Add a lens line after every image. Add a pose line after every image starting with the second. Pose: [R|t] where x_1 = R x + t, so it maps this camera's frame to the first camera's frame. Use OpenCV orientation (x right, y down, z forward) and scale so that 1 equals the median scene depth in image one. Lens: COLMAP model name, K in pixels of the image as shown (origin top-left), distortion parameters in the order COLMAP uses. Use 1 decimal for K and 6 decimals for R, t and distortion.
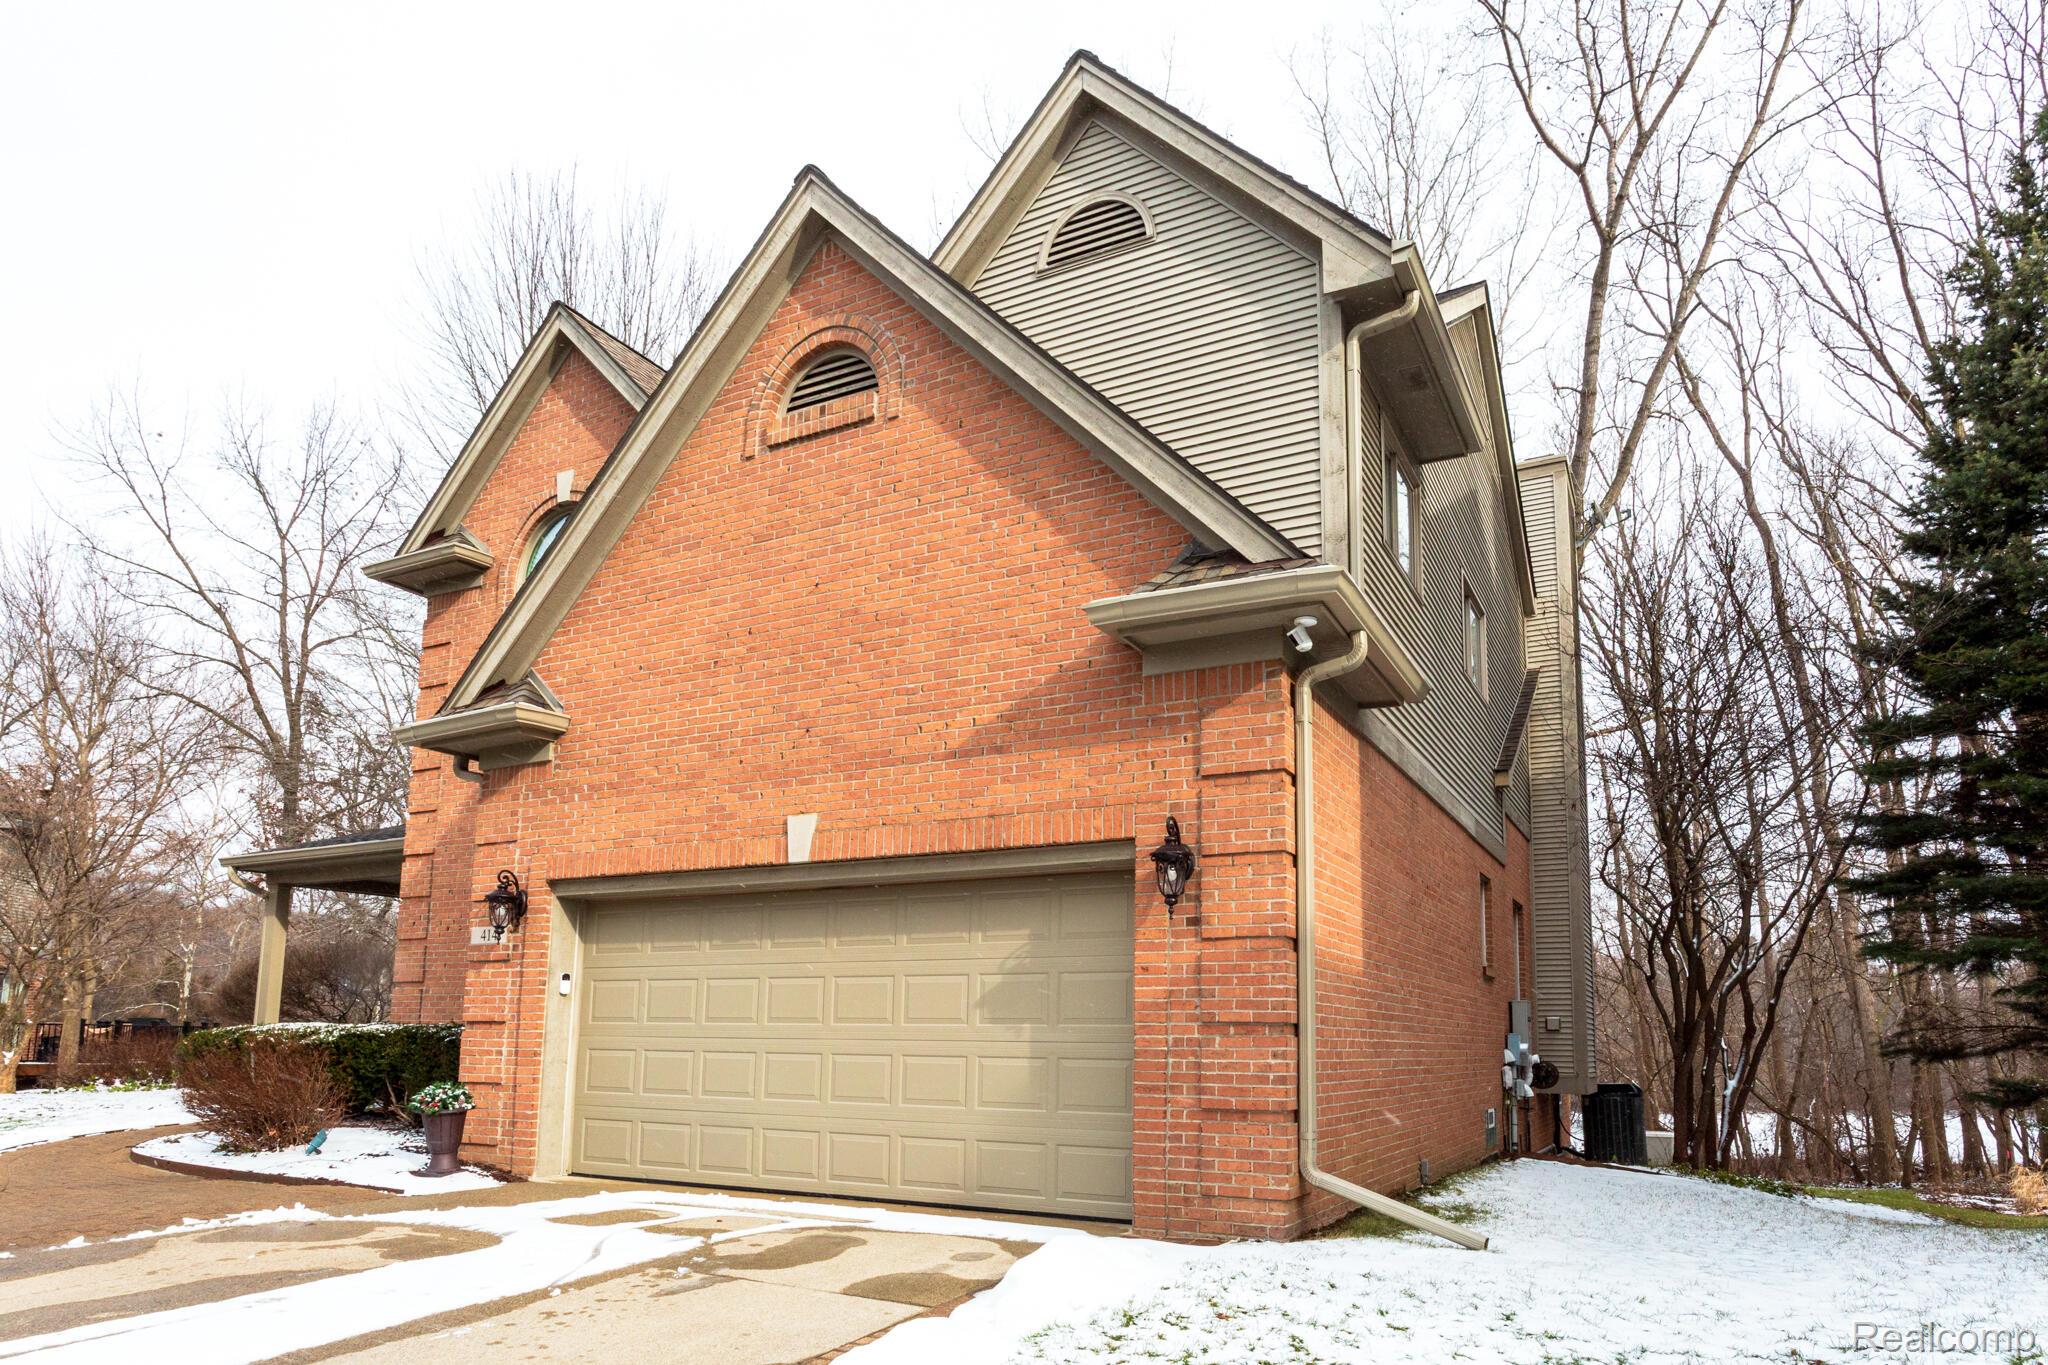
lens RADIAL K [[1266.0, 0, 1023.5], [0, 1266.0, 713.8], [0, 0, 1]] dist [-0.014232, 0.000120]
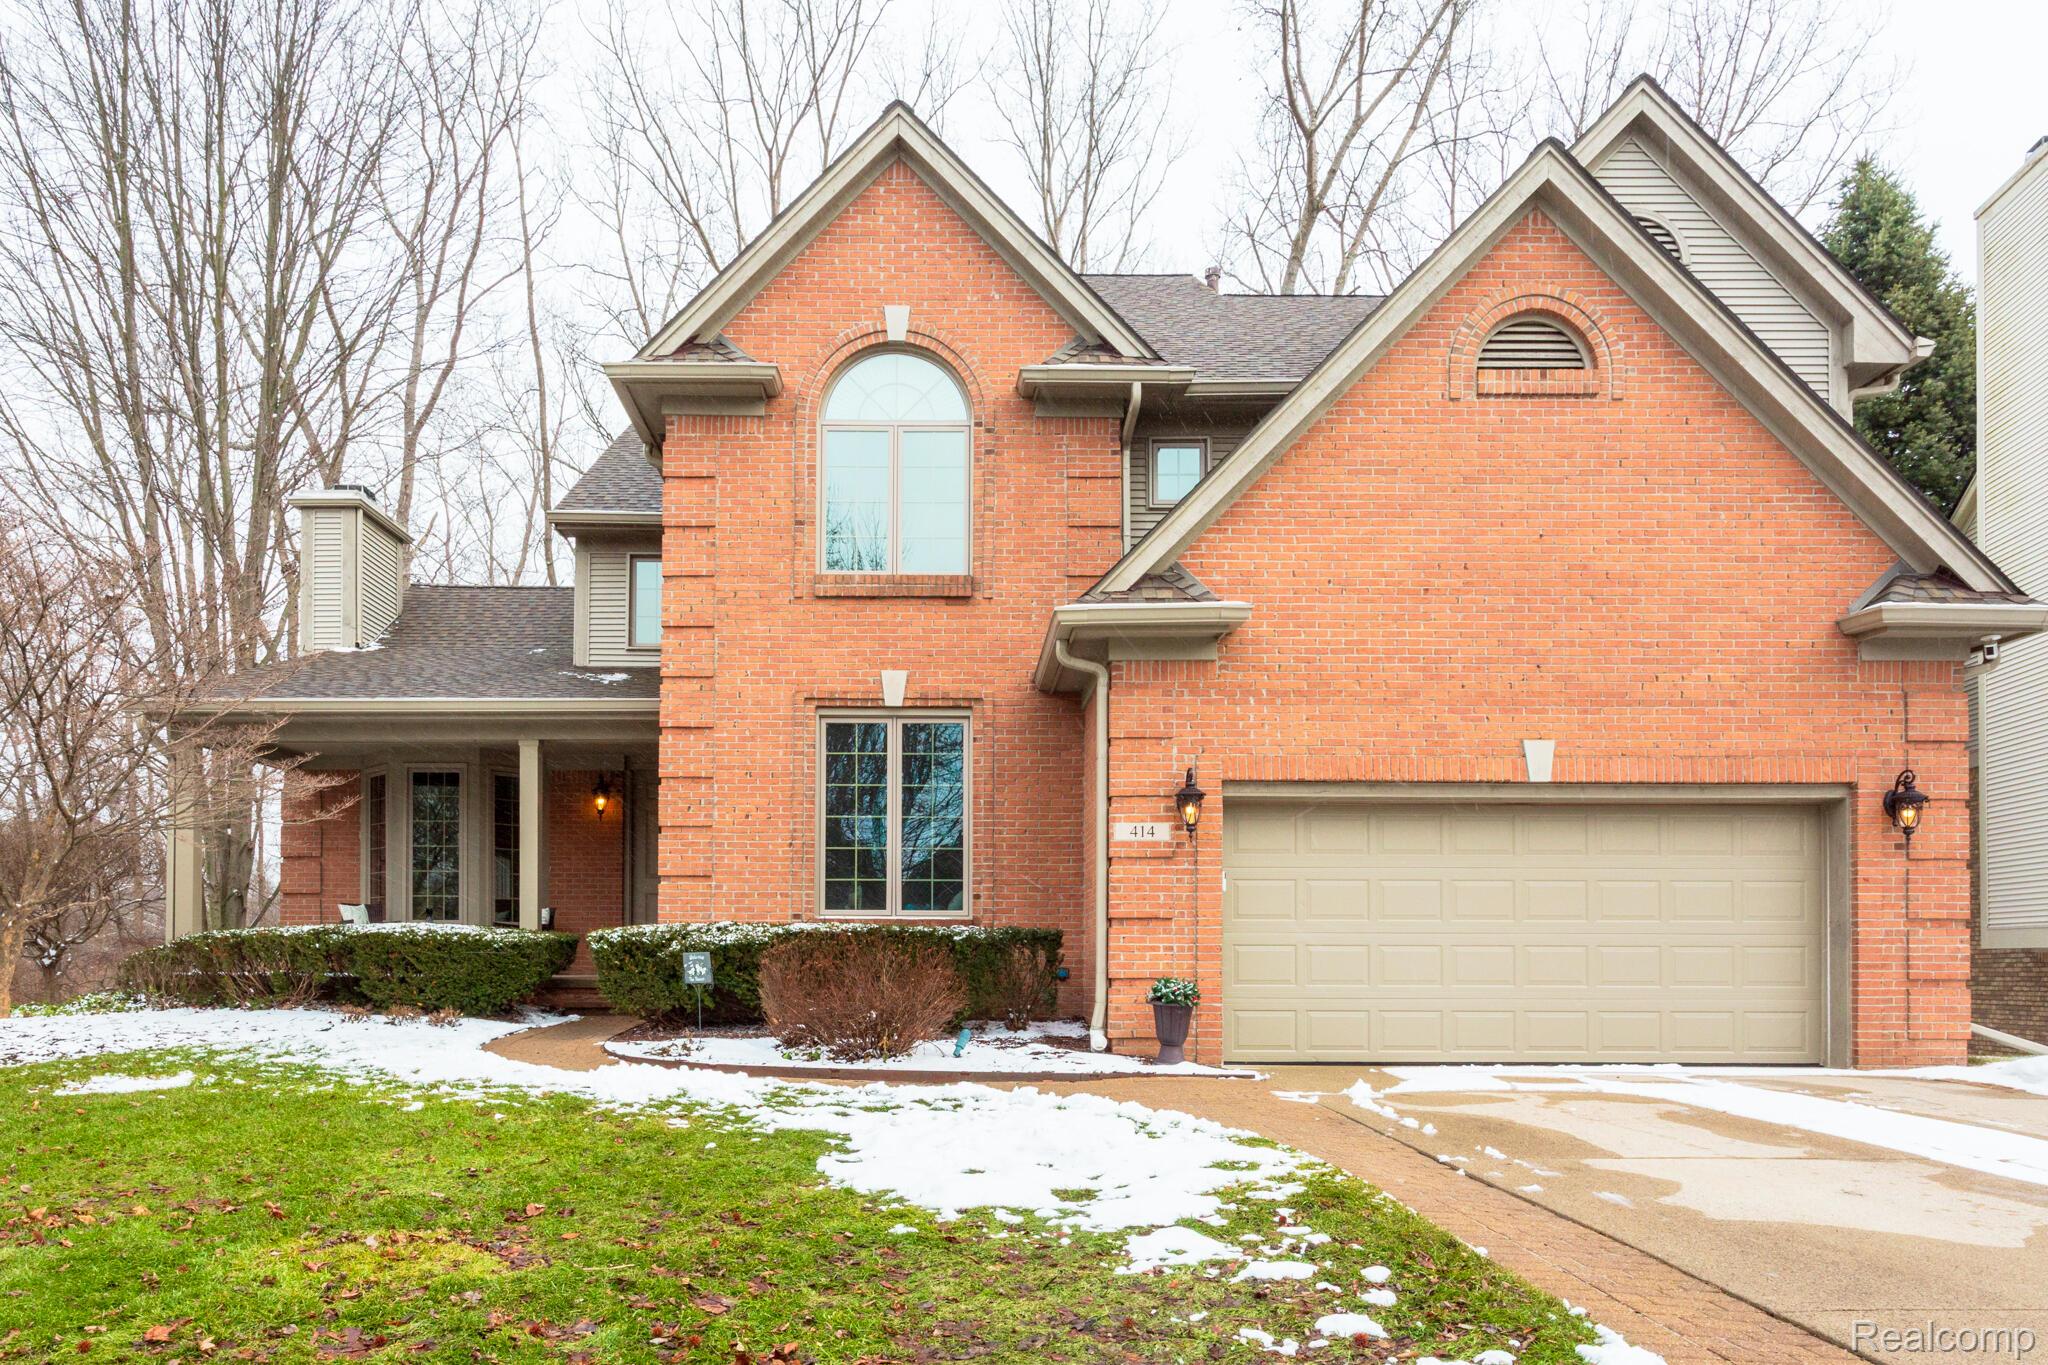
lens RADIAL K [[1485.3, 0, 1022.5], [0, 1485.3, 777.3], [0, 0, 1]] dist [-0.003499, 0.005077]
pose [[0.870688, 0.067002, 0.487251, -1.184577], [-0.117238, 0.990394, 0.073309, 0.066966], [-0.477659, -0.120954, 0.870179, 0.053210]]
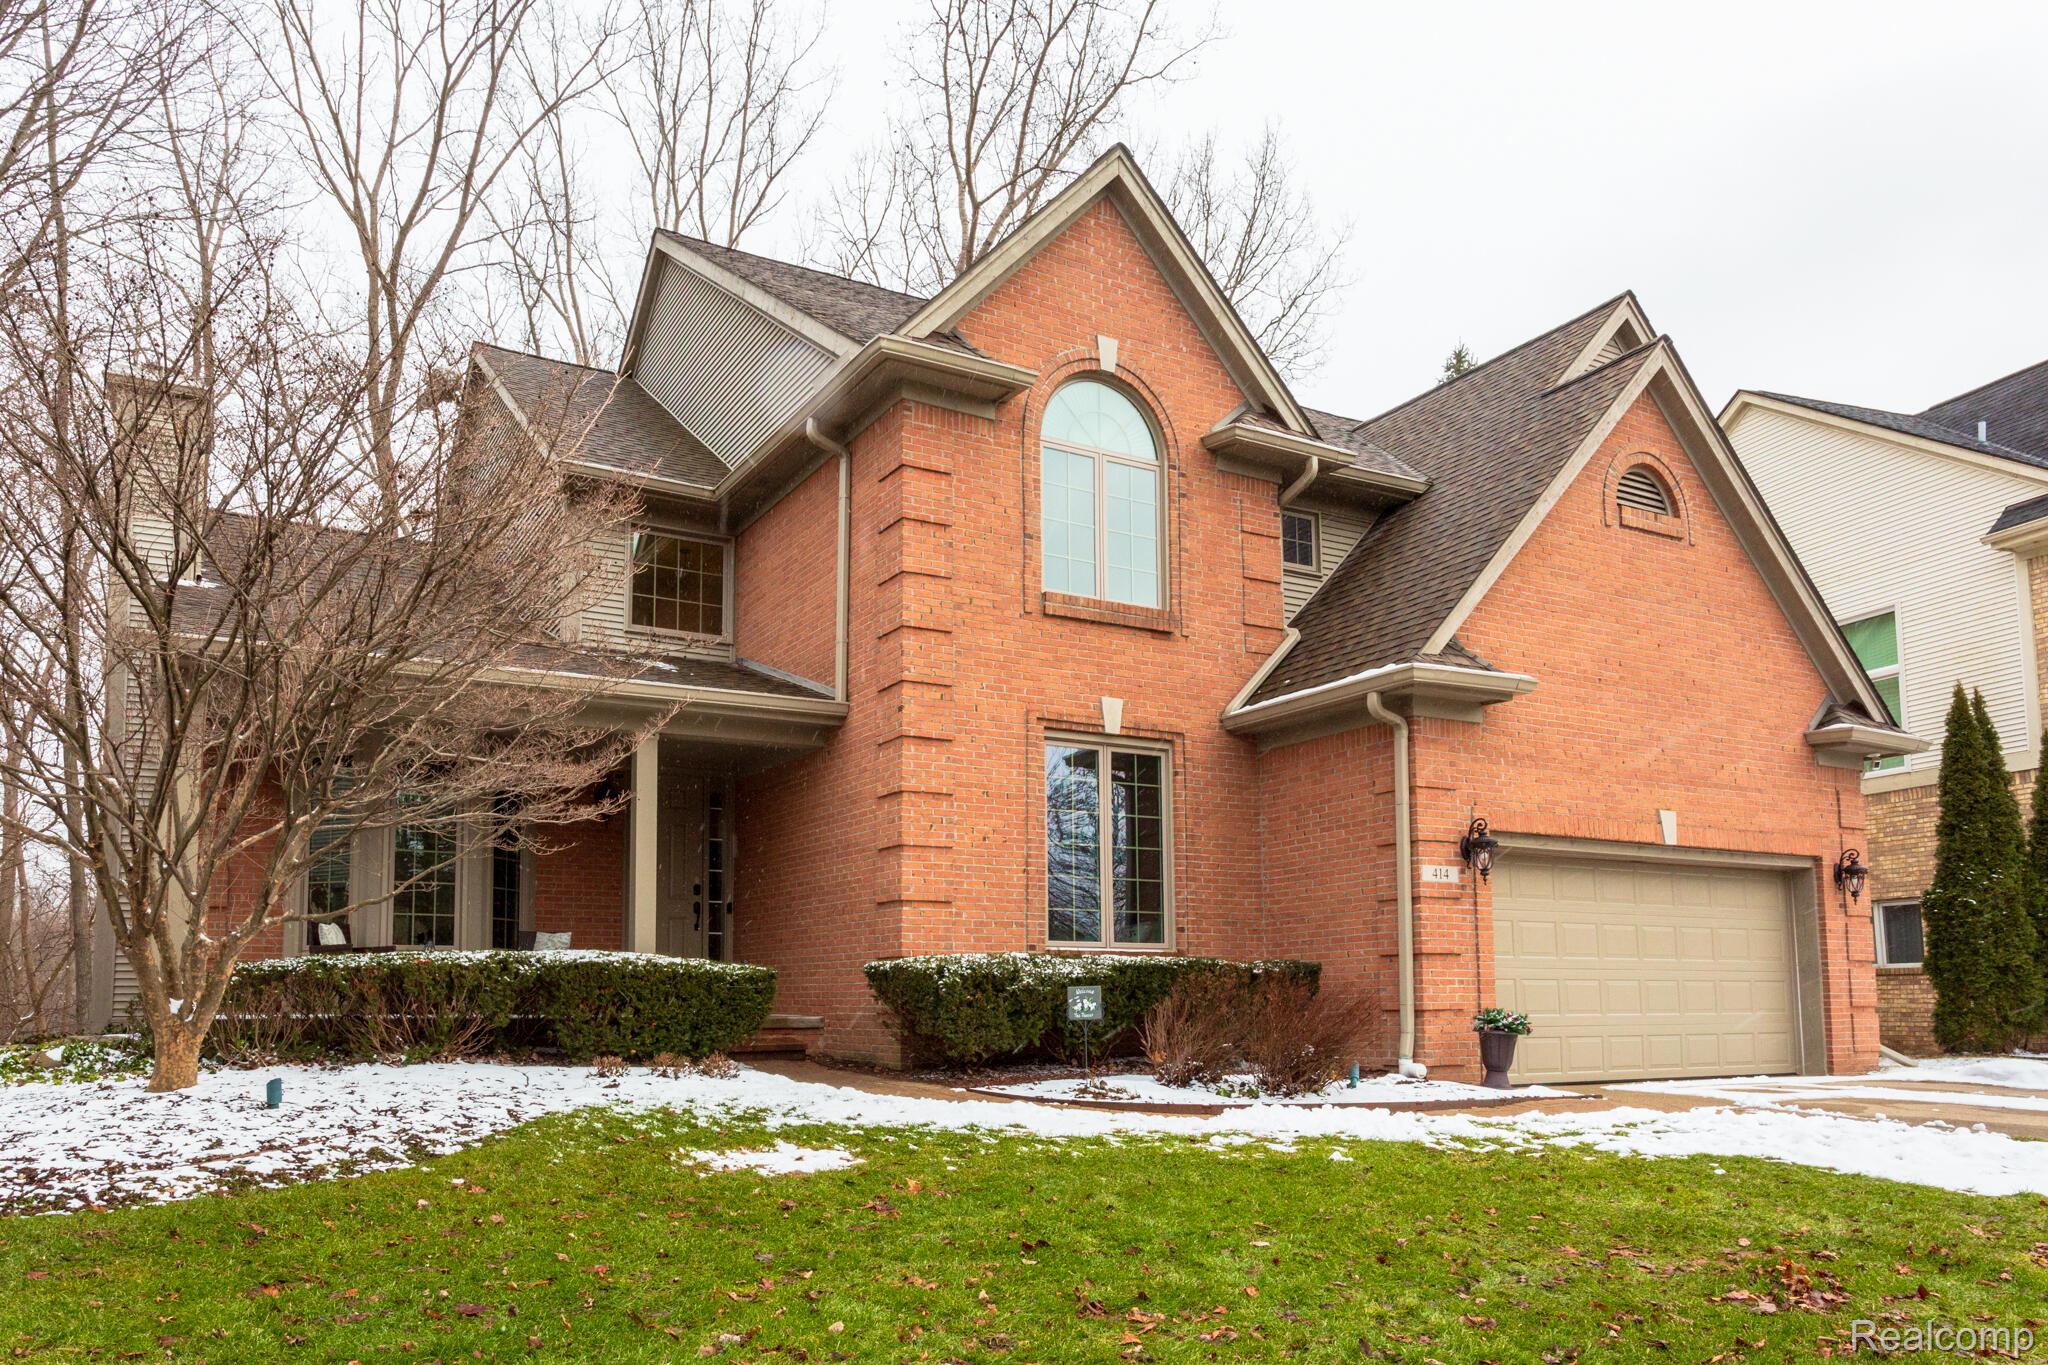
lens RADIAL K [[1497.8, 0, 1024.0], [0, 1497.8, 682.5], [0, 0, 1]] dist [-0.003582, 0.031492]
pose [[0.496531, 0.180163, 0.849116, -1.892704], [-0.196523, 0.976155, -0.092198, 0.225756], [-0.845480, -0.121092, 0.520097, 0.729309]]
